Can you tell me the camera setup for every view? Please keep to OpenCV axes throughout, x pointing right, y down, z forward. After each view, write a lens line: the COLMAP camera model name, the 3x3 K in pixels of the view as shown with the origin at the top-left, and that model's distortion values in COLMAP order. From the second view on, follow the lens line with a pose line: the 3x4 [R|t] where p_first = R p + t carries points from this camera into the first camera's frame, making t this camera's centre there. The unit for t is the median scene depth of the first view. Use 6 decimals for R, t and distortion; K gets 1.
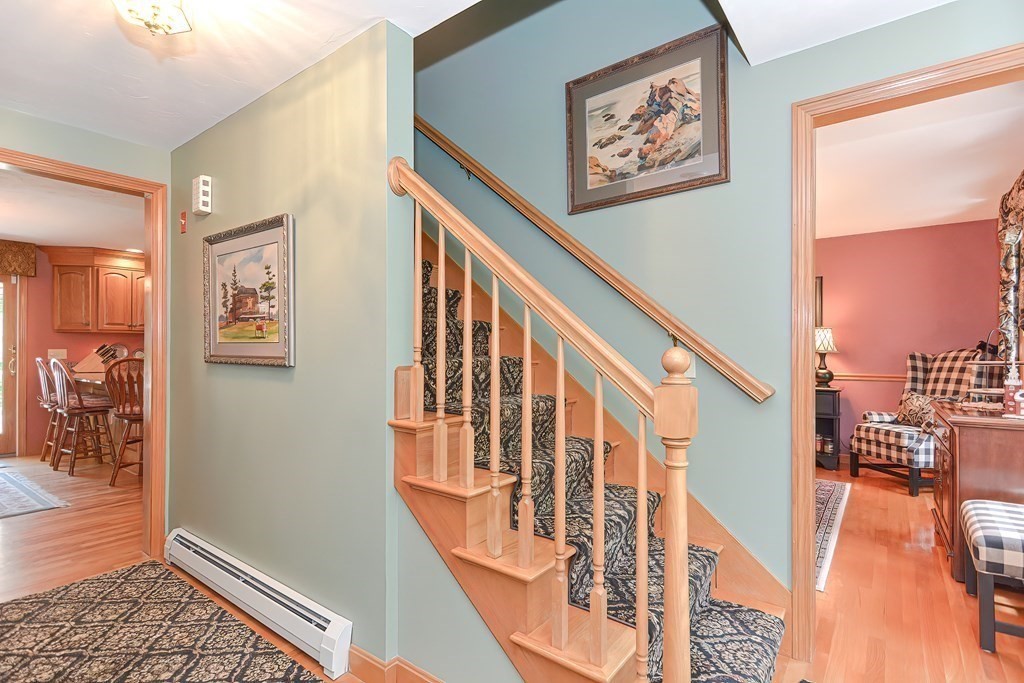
lens RADIAL K [[497.2, 0, 514.1], [0, 497.2, 341.7], [0, 0, 1]] dist [0.003176, 0.000083]
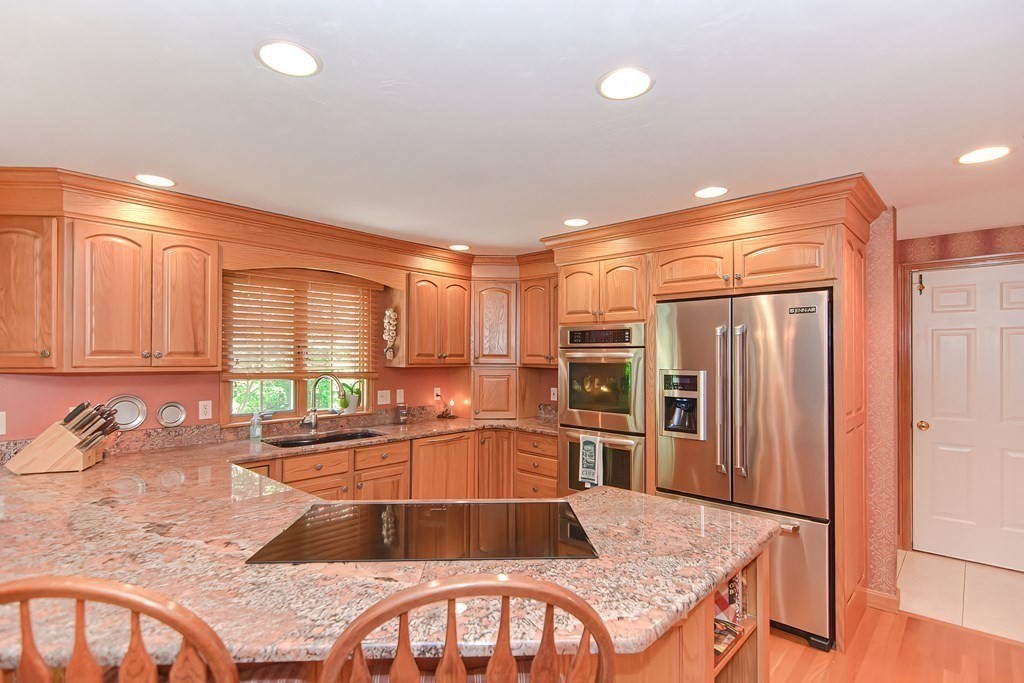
lens RADIAL K [[497.2, 0, 510.0], [0, 497.2, 347.9], [0, 0, 1]] dist [0.003176, 0.000083]
pose [[0.994729, 0.000963, -0.102536, -0.423476], [-0.001352, 0.999992, -0.003717, -0.039015], [0.102532, 0.003836, 0.994722, 0.619043]]
